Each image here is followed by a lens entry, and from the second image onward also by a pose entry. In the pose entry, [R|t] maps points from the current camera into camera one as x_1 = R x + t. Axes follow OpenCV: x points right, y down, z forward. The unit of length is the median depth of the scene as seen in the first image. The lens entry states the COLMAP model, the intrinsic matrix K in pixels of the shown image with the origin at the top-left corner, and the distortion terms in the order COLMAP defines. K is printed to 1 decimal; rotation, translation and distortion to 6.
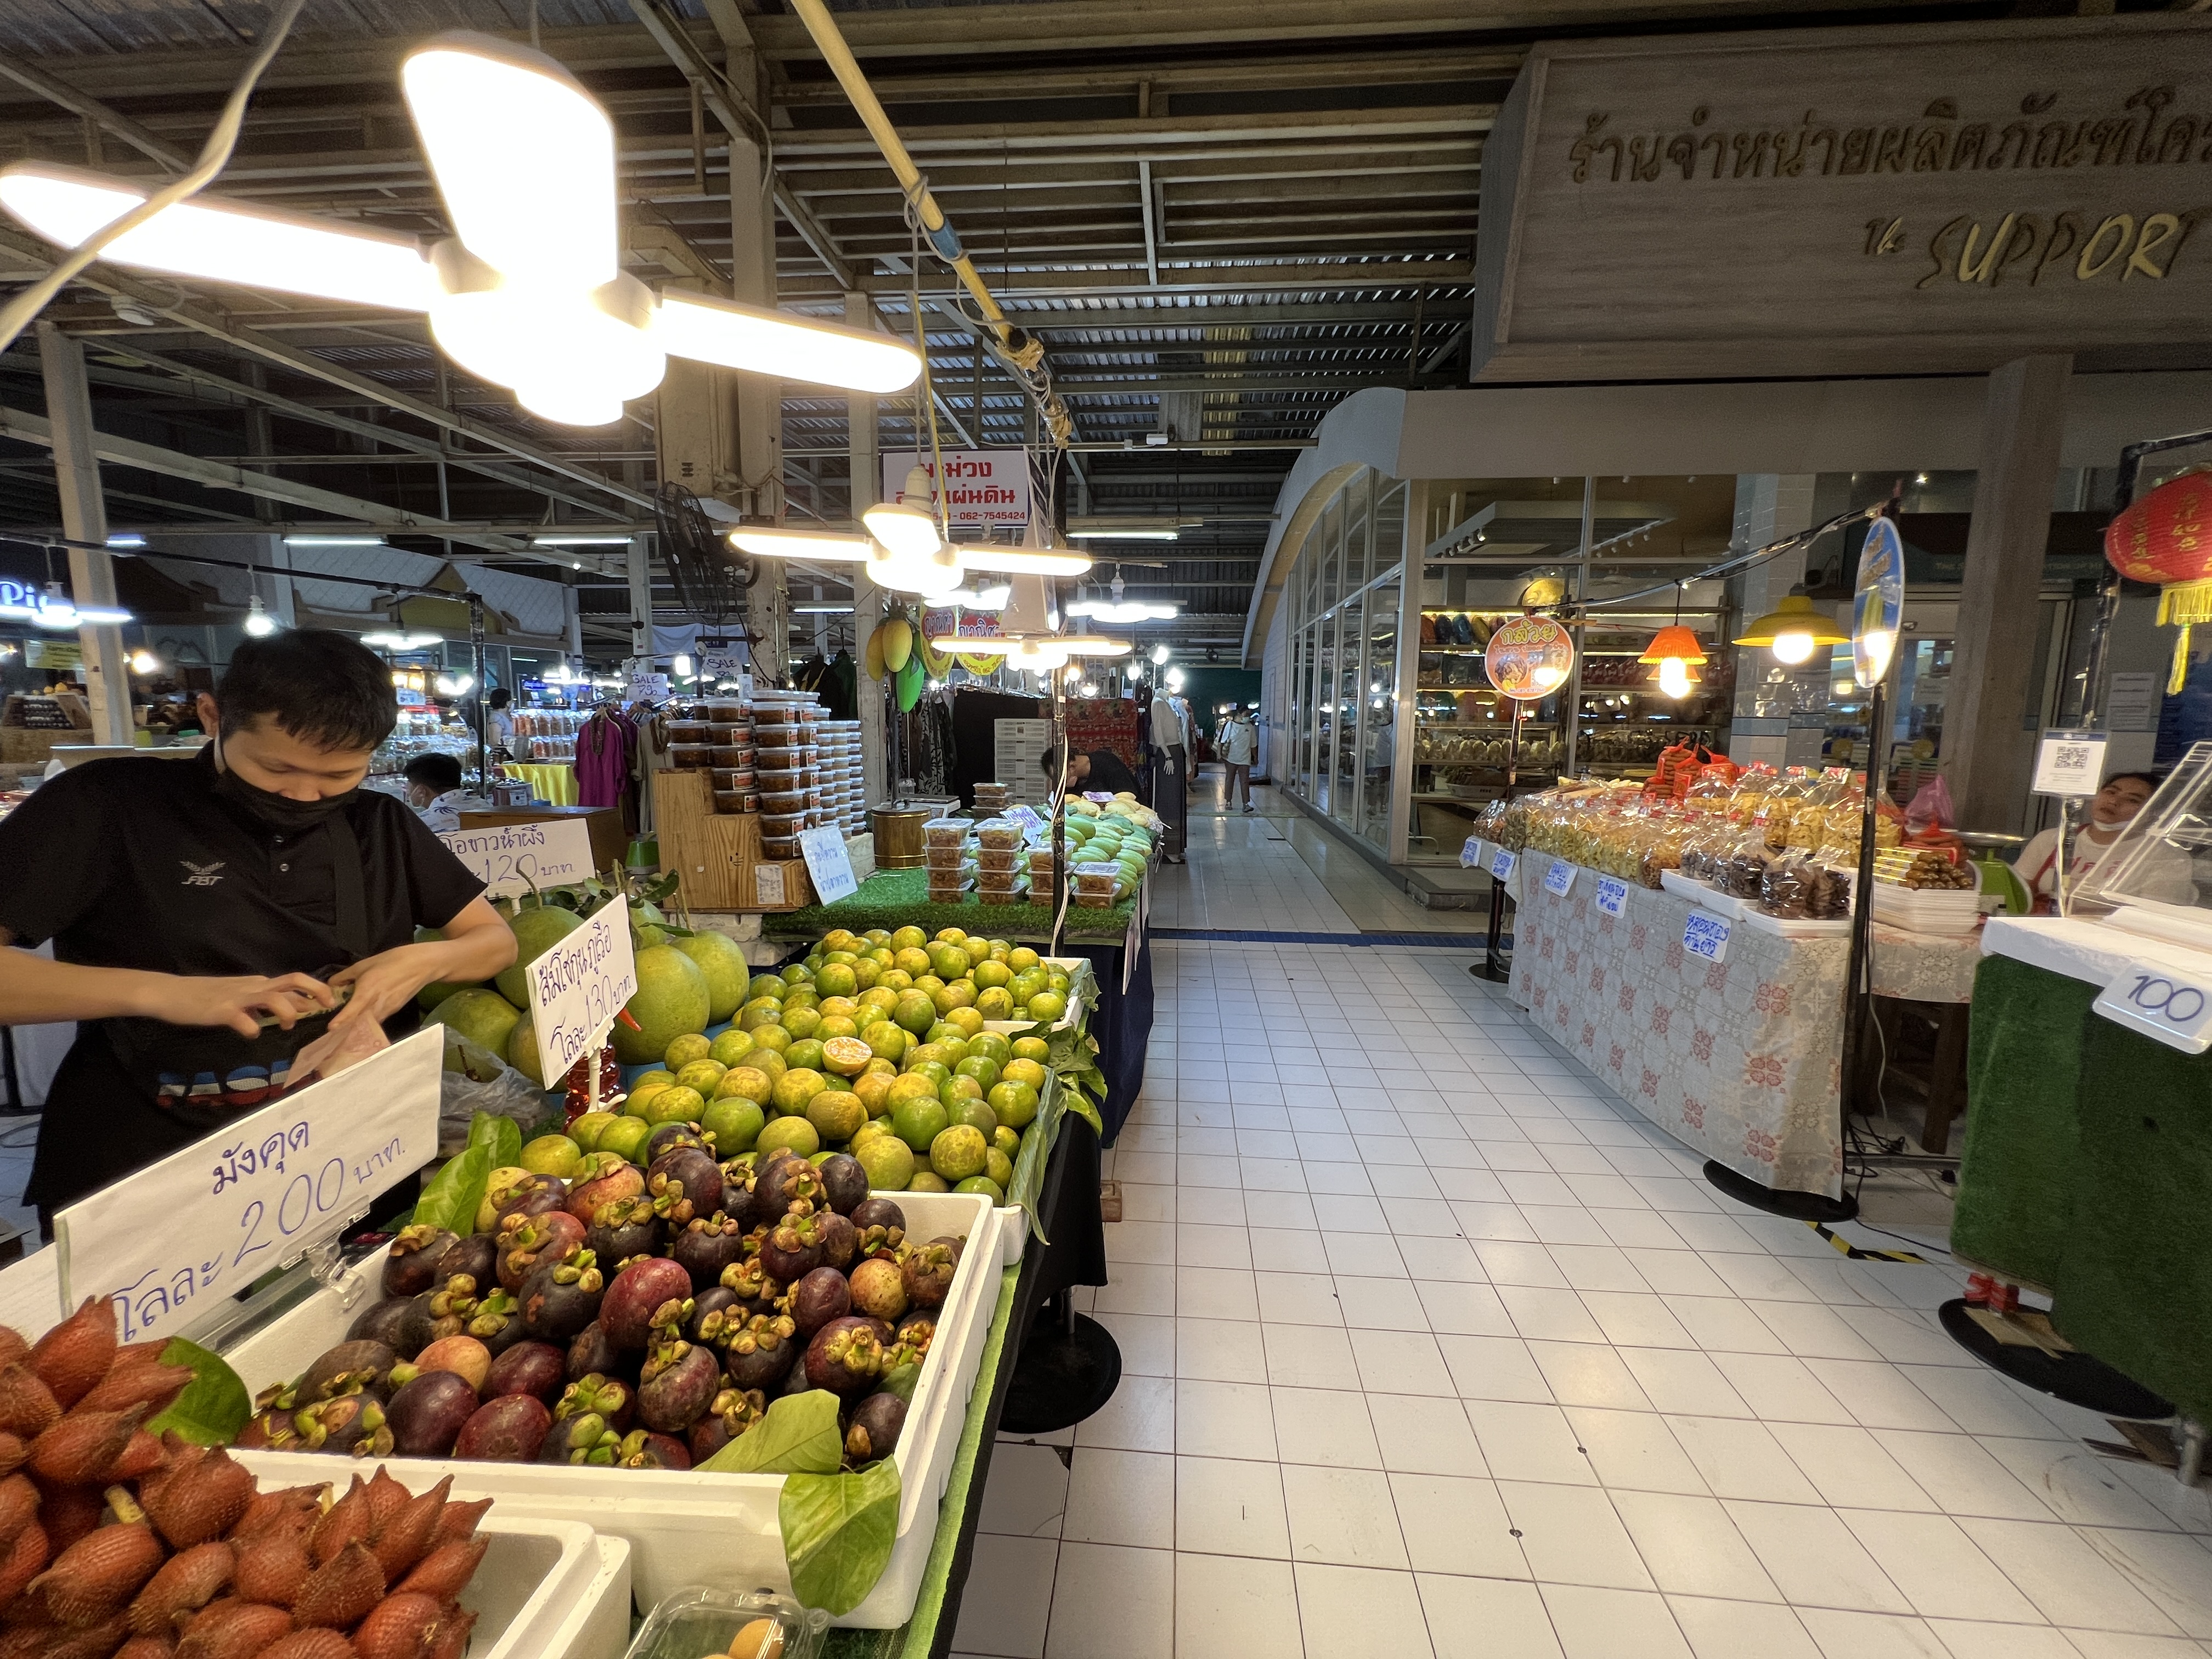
lens RADIAL K [[888.6, 0, 1103.5], [0, 888.6, 829.7], [0, 0, 1]] dist [-0.000120, -0.000320]
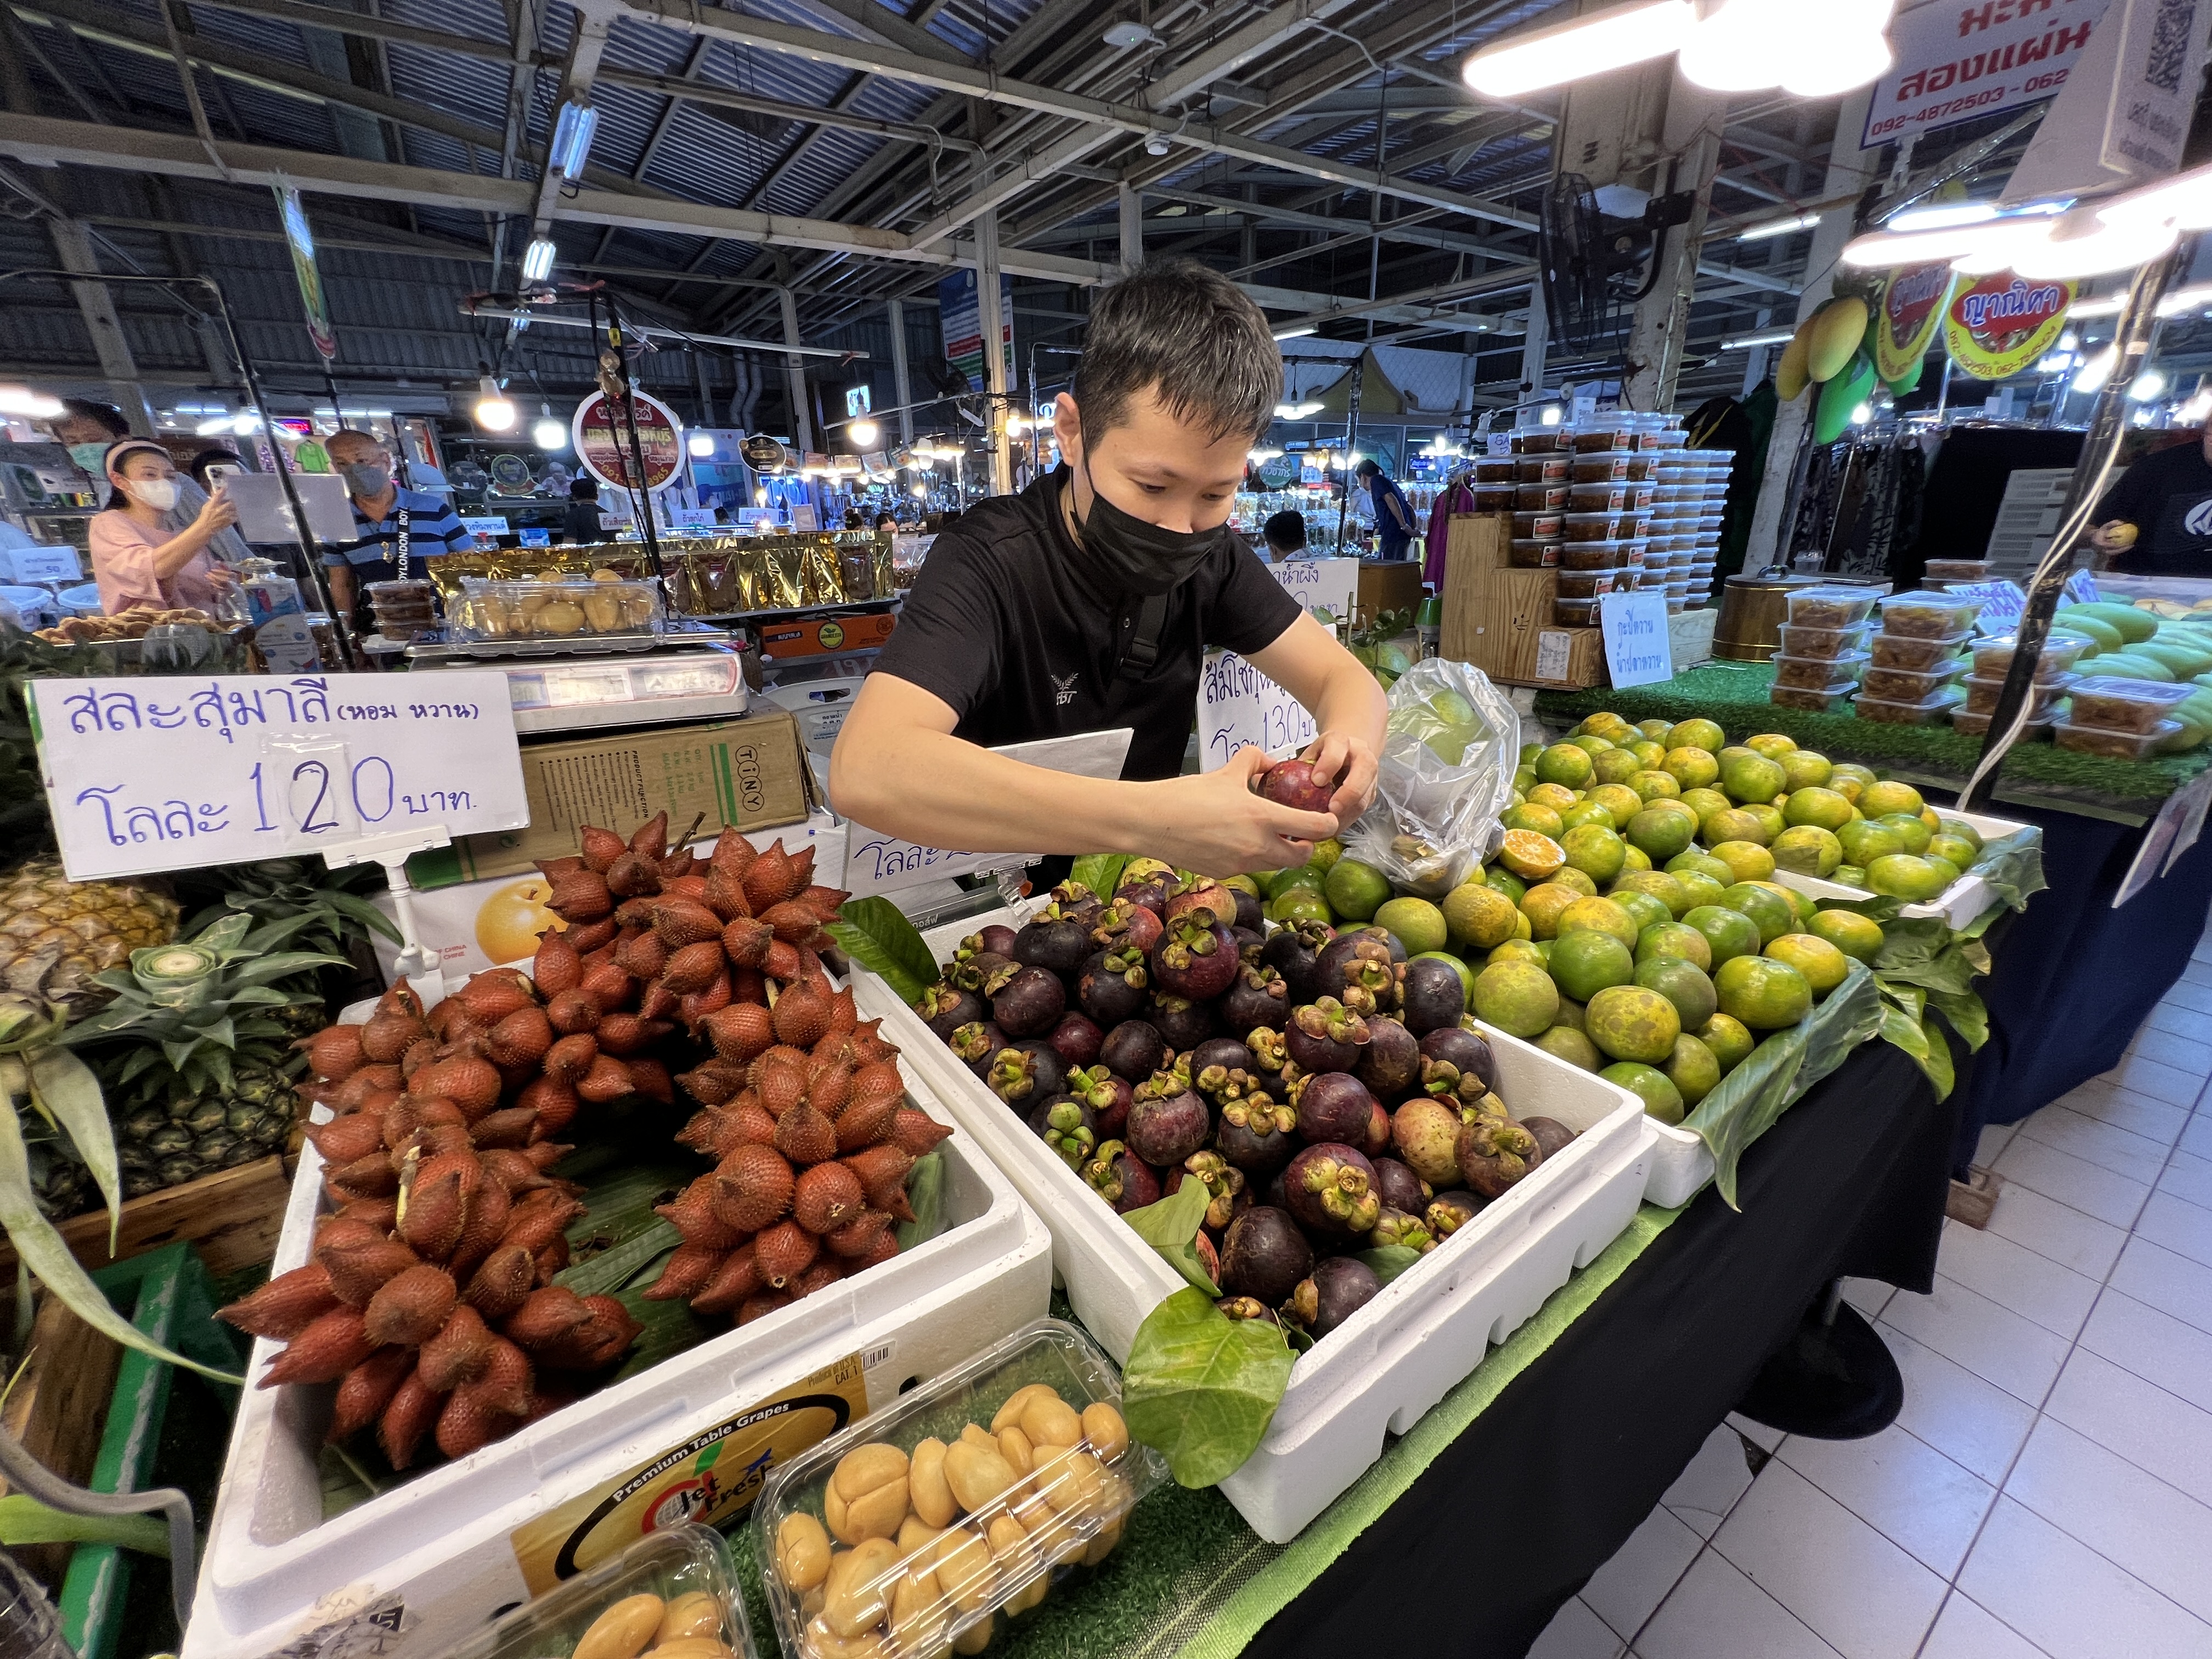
lens RADIAL K [[888.6, 0, 1109.5], [0, 888.6, 827.5], [0, 0, 1]] dist [-0.000120, -0.000320]
pose [[0.629365, 0.247452, -0.736660, 0.035594], [-0.074212, 0.962754, 0.259996, 0.045454], [0.773558, -0.108963, 0.624287, 0.184058]]
